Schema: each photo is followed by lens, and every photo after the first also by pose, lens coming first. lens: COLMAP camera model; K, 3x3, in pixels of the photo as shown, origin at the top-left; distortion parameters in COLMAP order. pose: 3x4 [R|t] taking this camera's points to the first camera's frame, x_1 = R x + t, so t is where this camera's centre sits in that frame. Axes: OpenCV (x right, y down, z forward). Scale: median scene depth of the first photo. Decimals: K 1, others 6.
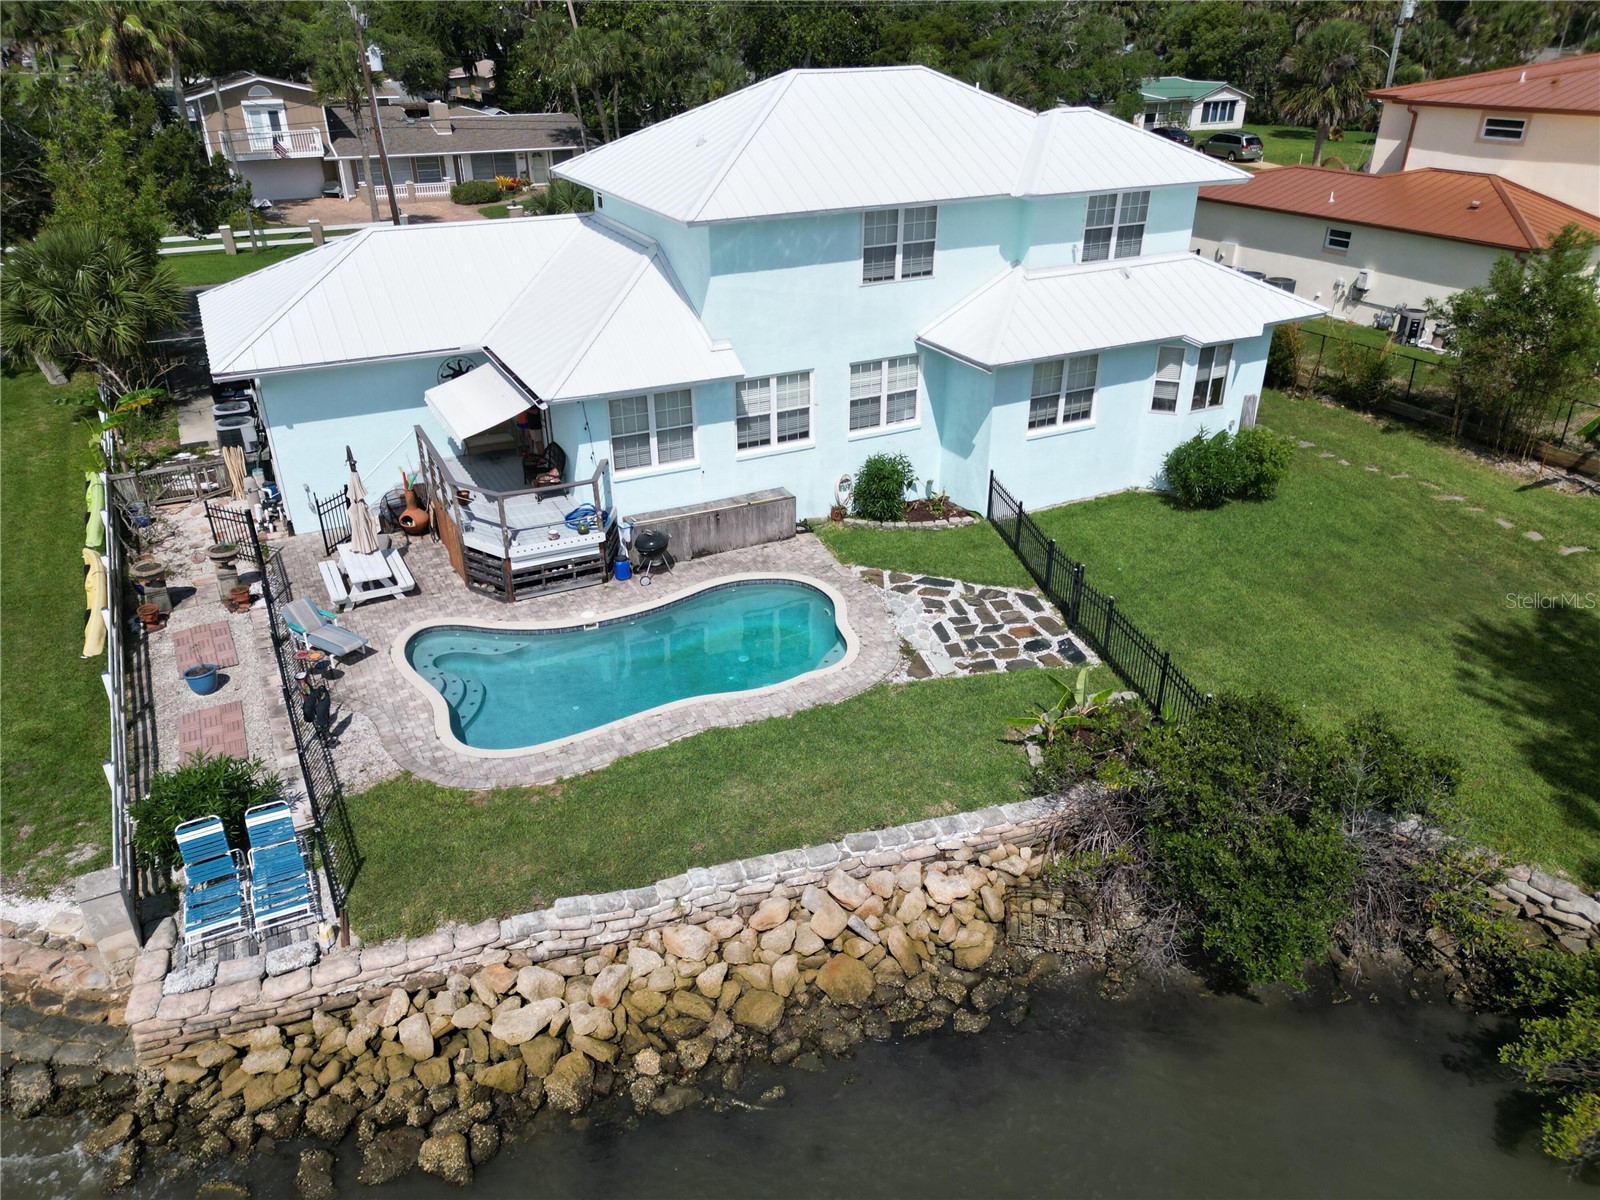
lens RADIAL K [[1132.1, 0, 793.6], [0, 1132.1, 603.8], [0, 0, 1]] dist [0.086809, -0.096485]
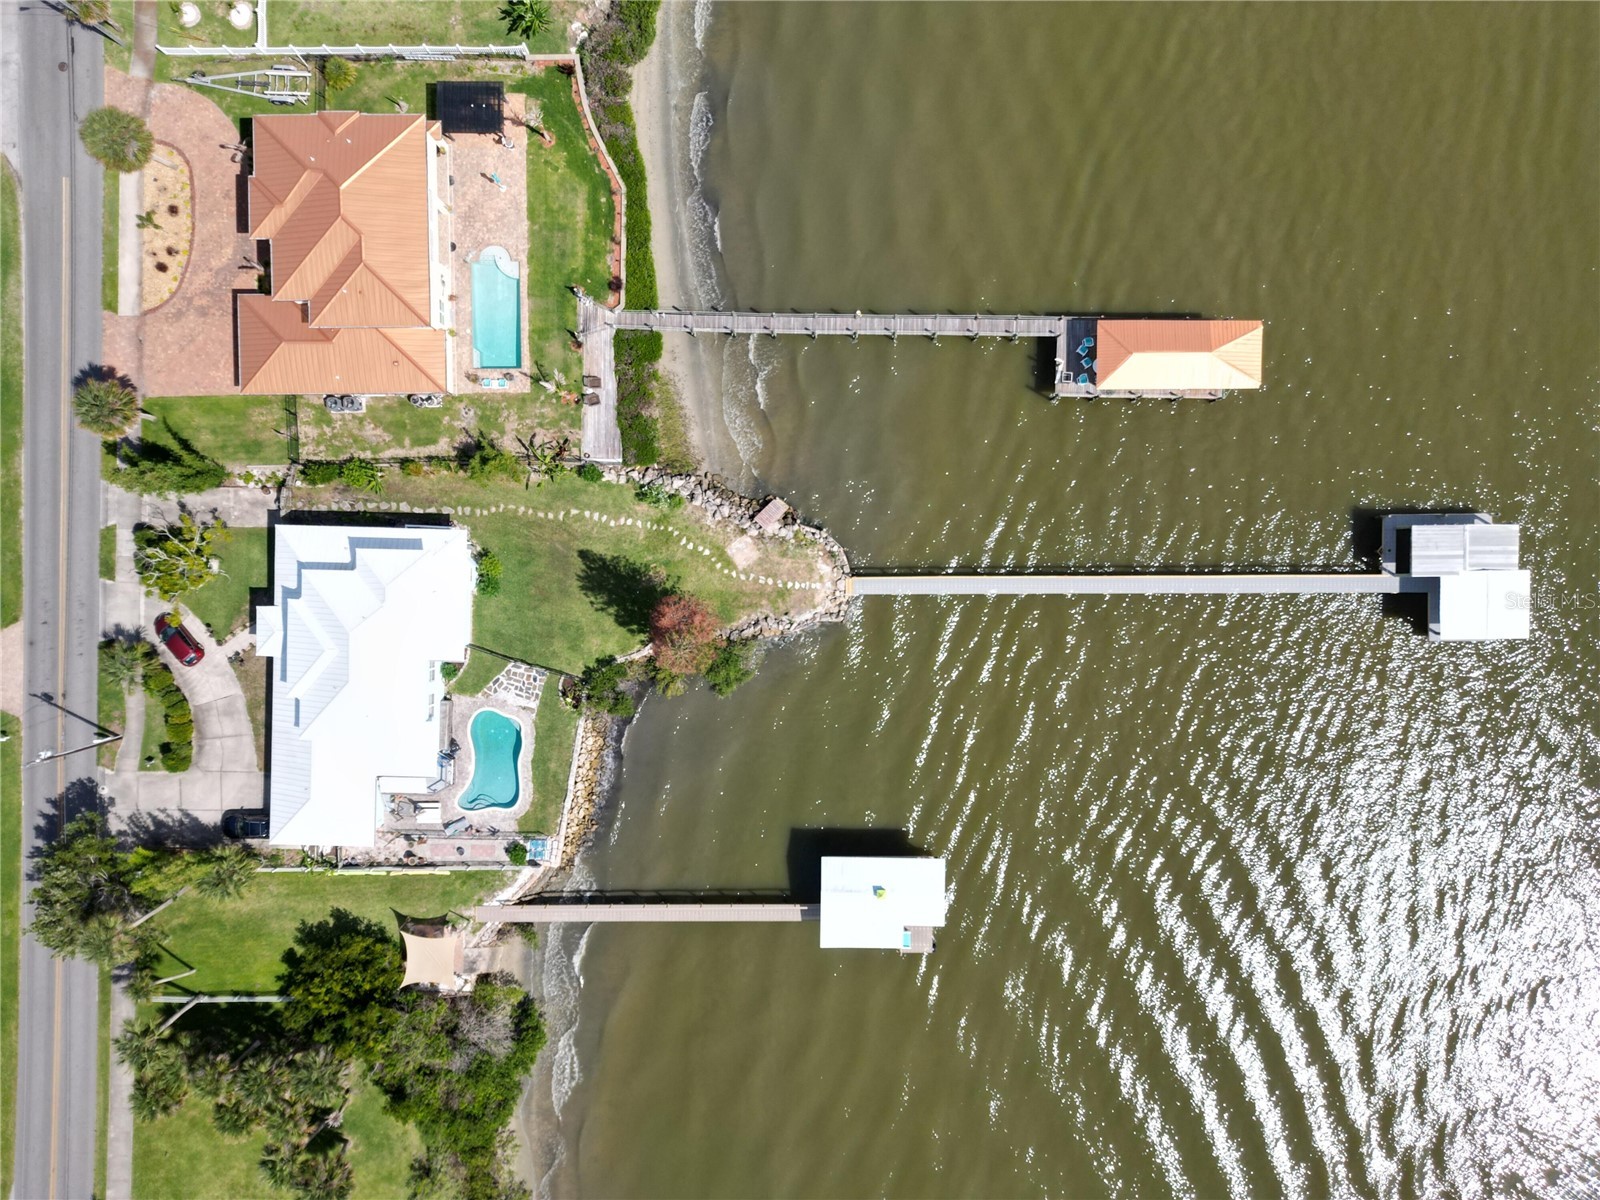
lens RADIAL K [[1132.1, 0, 793.6], [0, 1132.1, 603.8], [0, 0, 1]] dist [0.086809, -0.096485]
pose [[0.476007, -0.878993, -0.028065, 0.906449], [0.405812, 0.191226, 0.893728, -2.981334], [-0.780214, -0.436810, 0.447731, -1.337079]]
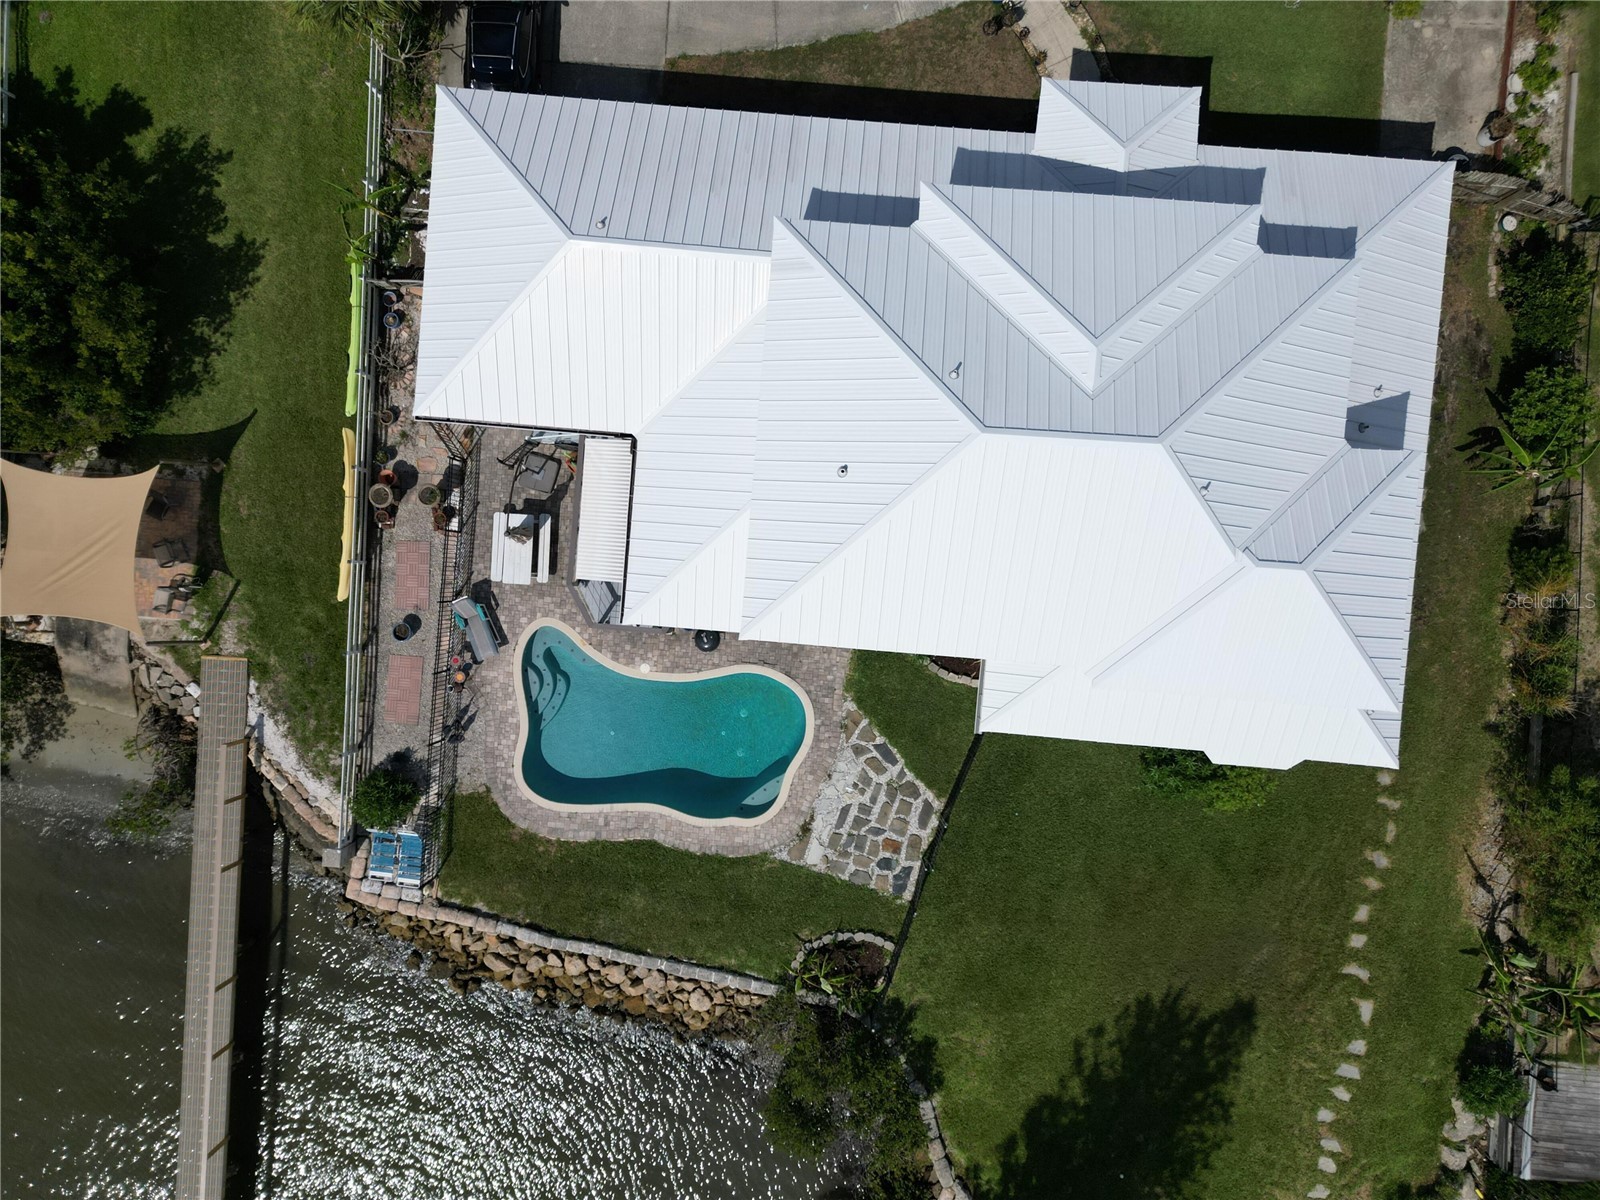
lens RADIAL K [[1141.8, 0, 800.0], [0, 1141.8, 600.0], [0, 0, 1]] dist [0.073072, -0.070895]
pose [[0.851888, 0.523724, 0.000333, -0.055615], [-0.220785, 0.358551, 0.907025, -1.238291], [0.474912, -0.772757, 0.421076, 0.504750]]
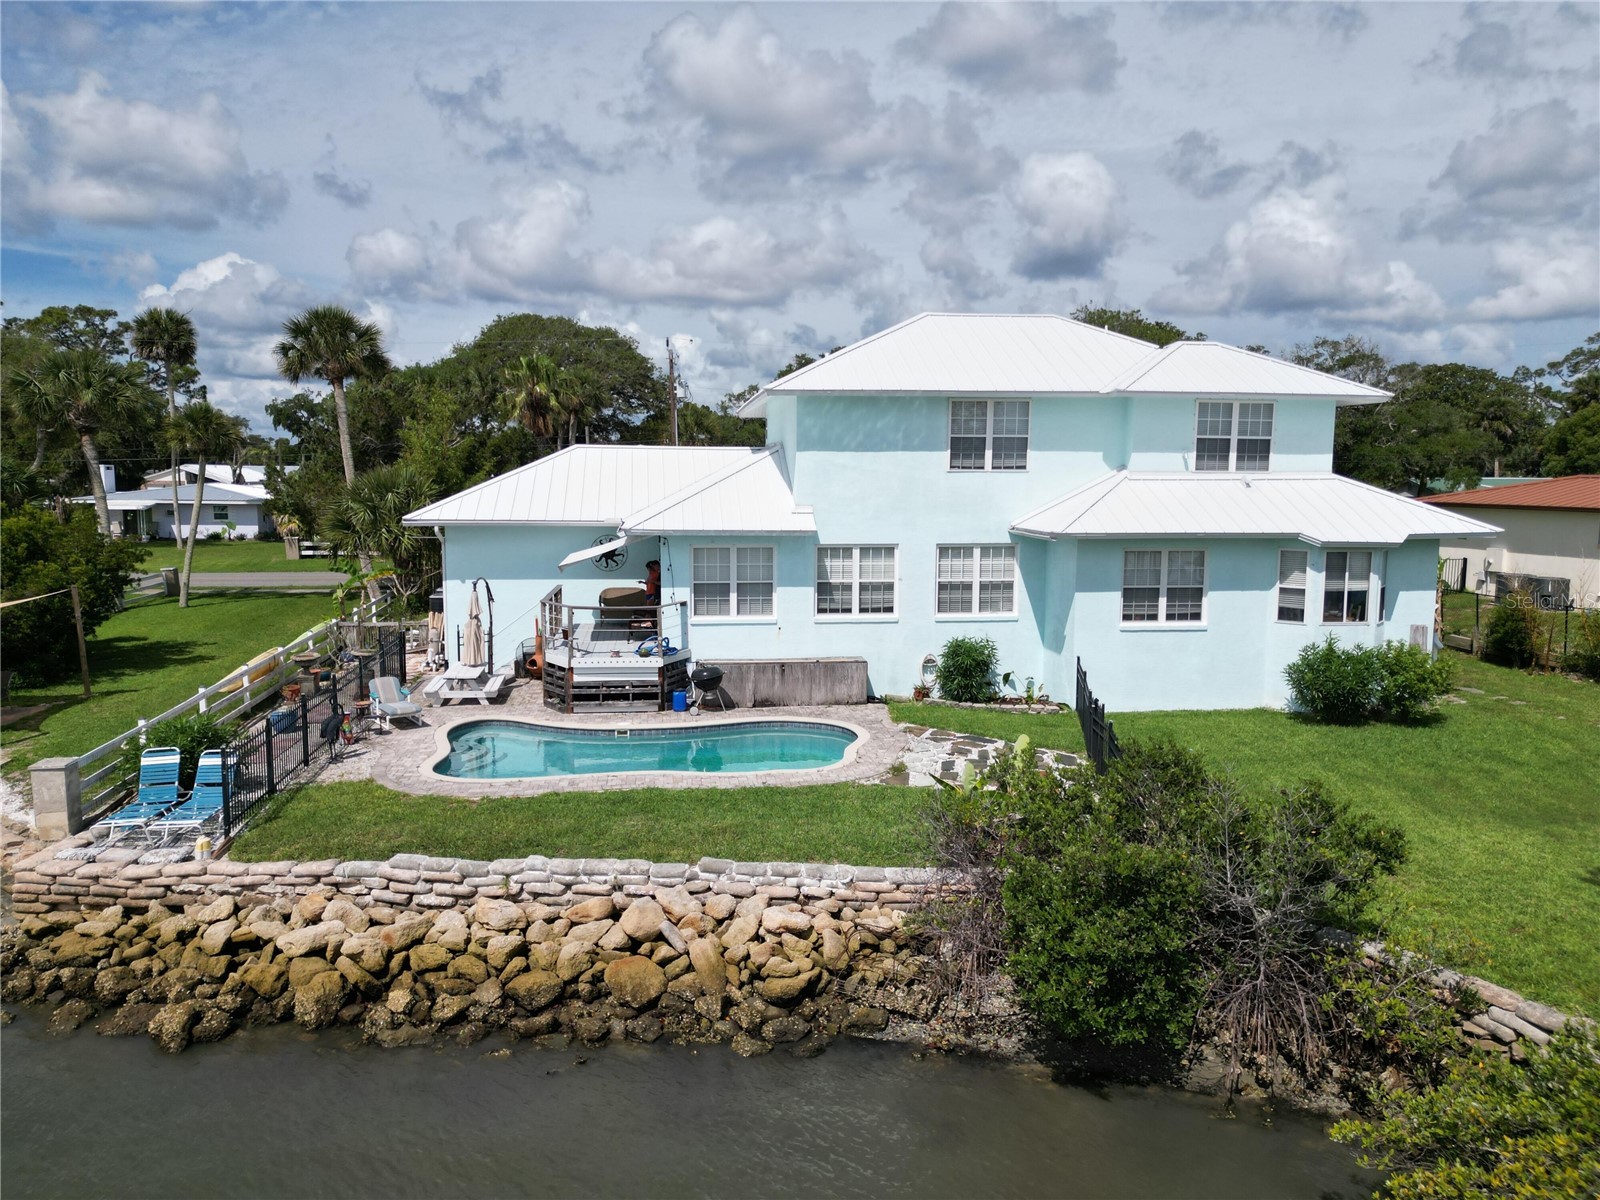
lens RADIAL K [[1132.1, 0, 793.6], [0, 1132.1, 603.8], [0, 0, 1]] dist [0.086809, -0.096485]
pose [[0.941028, 0.047121, -0.335033, 0.282539], [-0.163645, 0.930104, -0.328826, 0.204138], [0.296121, 0.364261, 0.882965, 0.073946]]
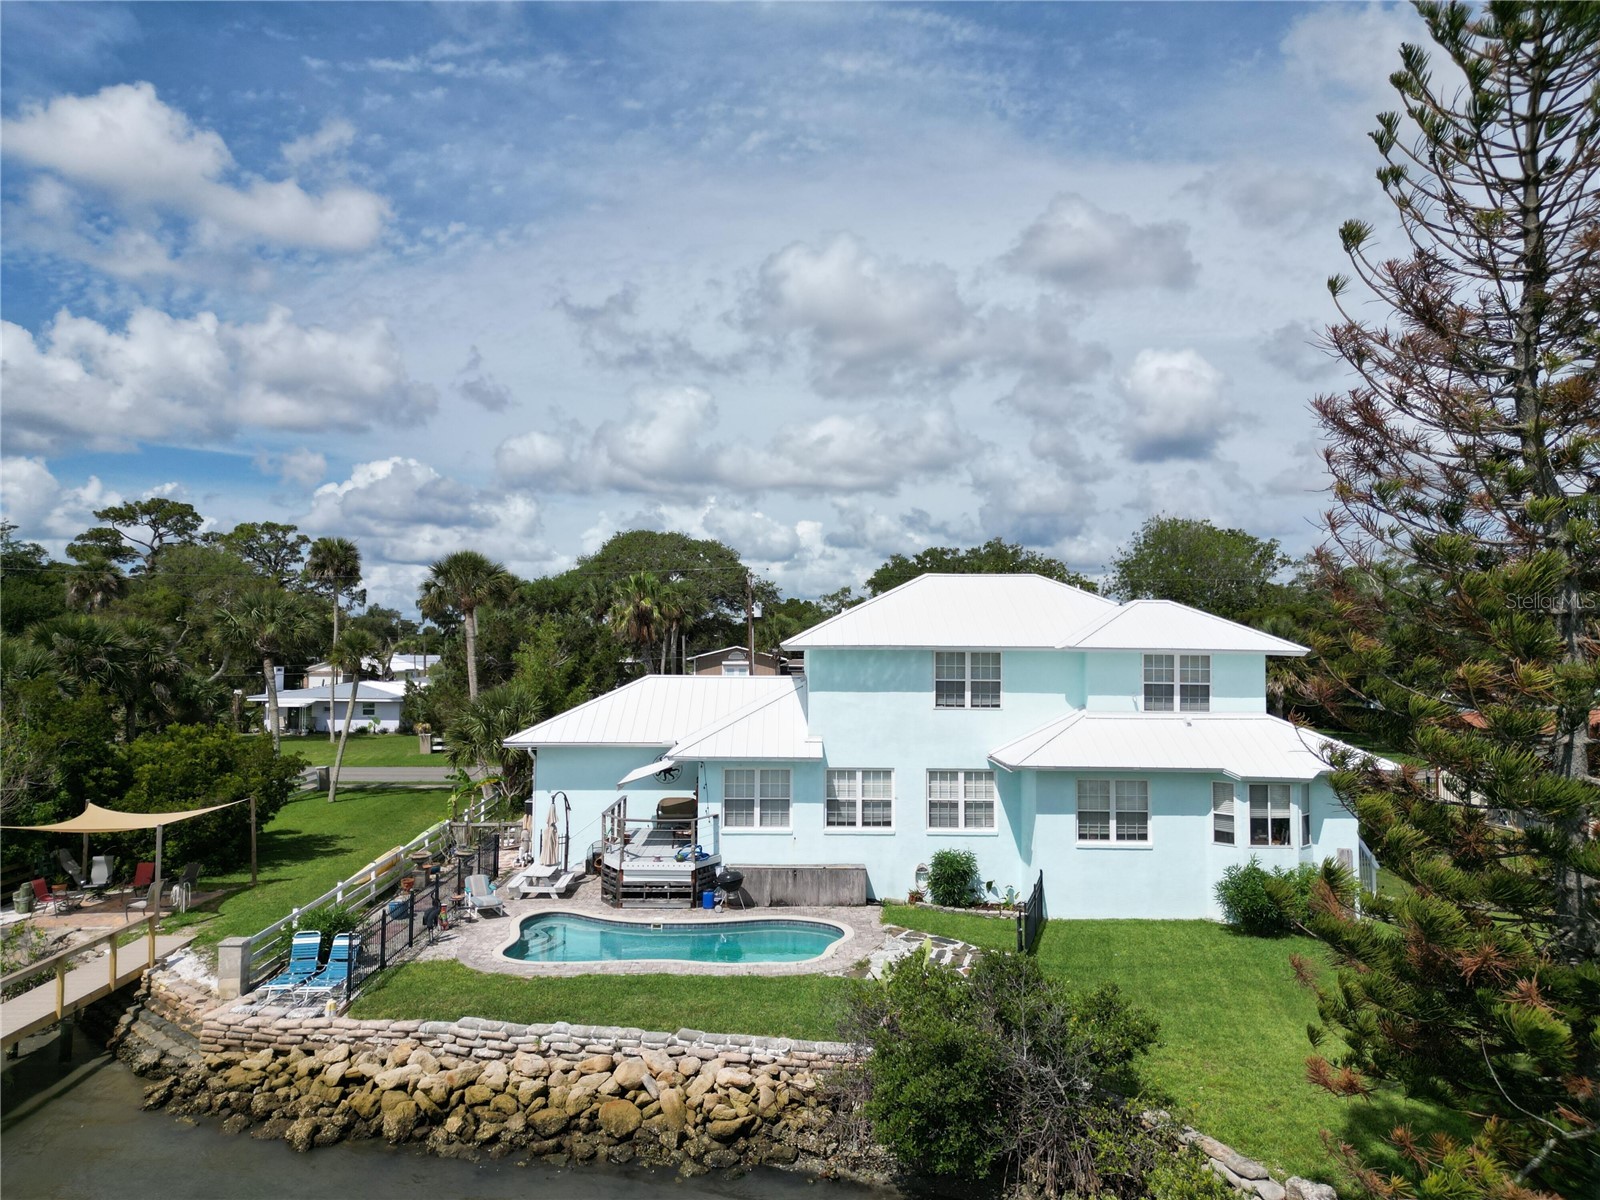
lens RADIAL K [[1135.8, 0, 793.5], [0, 1135.8, 595.5], [0, 0, 1]] dist [0.074210, -0.080910]
pose [[0.898446, -0.011341, -0.438937, 0.481387], [-0.211146, 0.865335, -0.454547, 0.227345], [0.384983, 0.501066, 0.775062, -0.121017]]
